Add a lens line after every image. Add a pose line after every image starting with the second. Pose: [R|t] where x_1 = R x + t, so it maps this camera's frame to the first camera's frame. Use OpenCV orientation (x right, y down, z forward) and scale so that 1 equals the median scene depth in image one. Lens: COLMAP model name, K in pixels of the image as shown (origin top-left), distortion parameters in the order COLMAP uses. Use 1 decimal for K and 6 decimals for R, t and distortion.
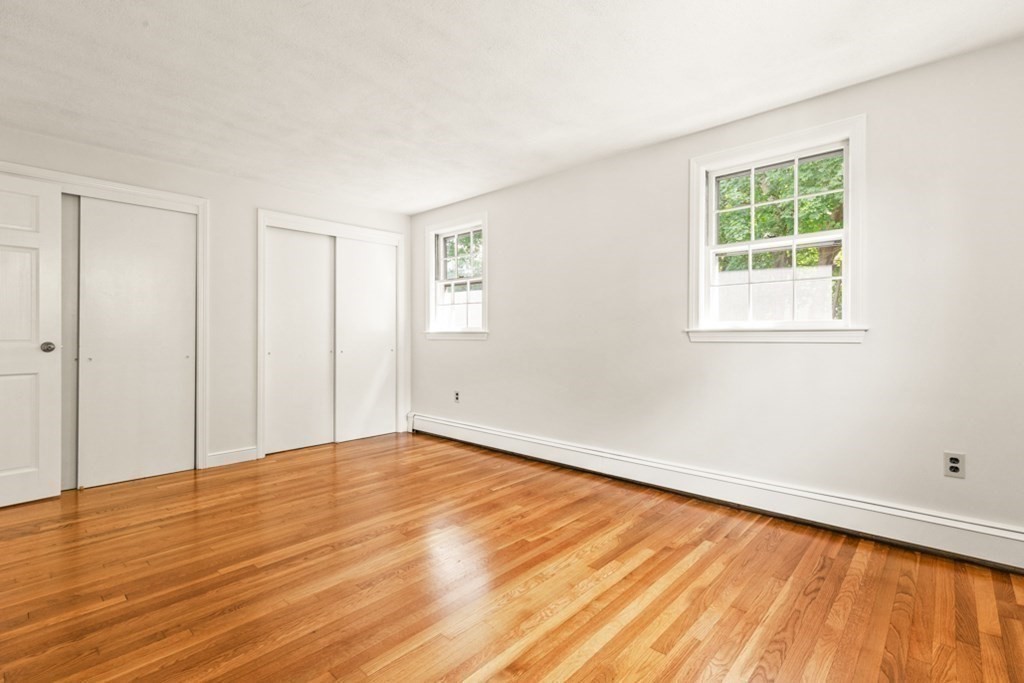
lens RADIAL K [[476.9, 0, 546.9], [0, 476.9, 329.3], [0, 0, 1]] dist [0.001029, 0.000221]
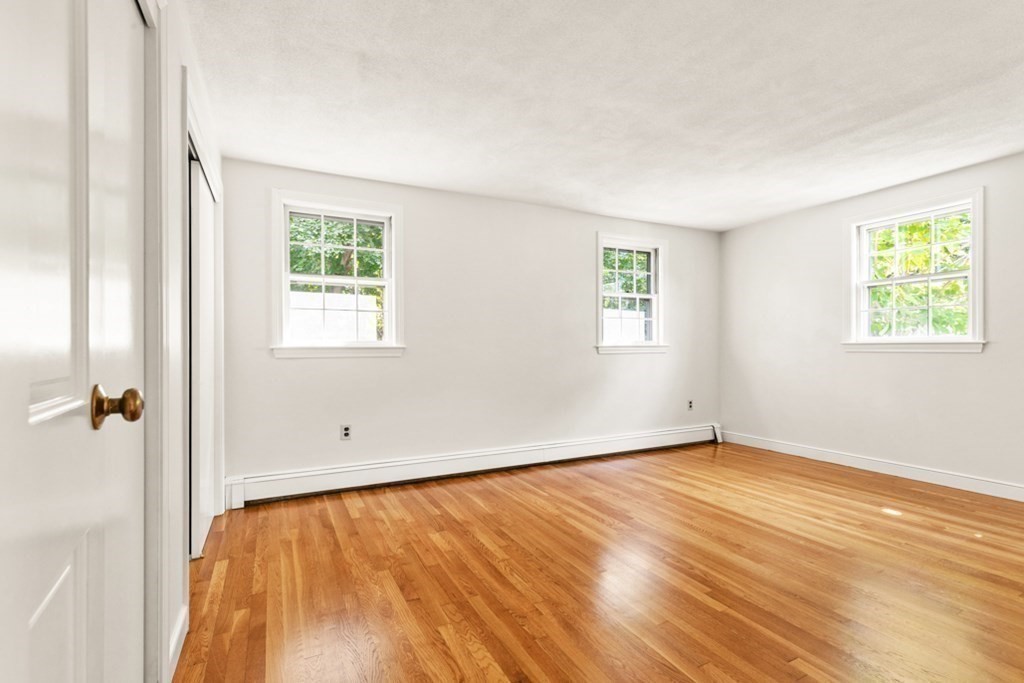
lens RADIAL K [[455.6, 0, 510.7], [0, 455.6, 346.5], [0, 0, 1]] dist [0.003152, 0.000269]
pose [[0.381555, 0.006714, 0.924322, -1.120944], [-0.002633, 0.999977, -0.006176, 0.013535], [-0.924342, -0.000077, 0.381564, 0.714792]]
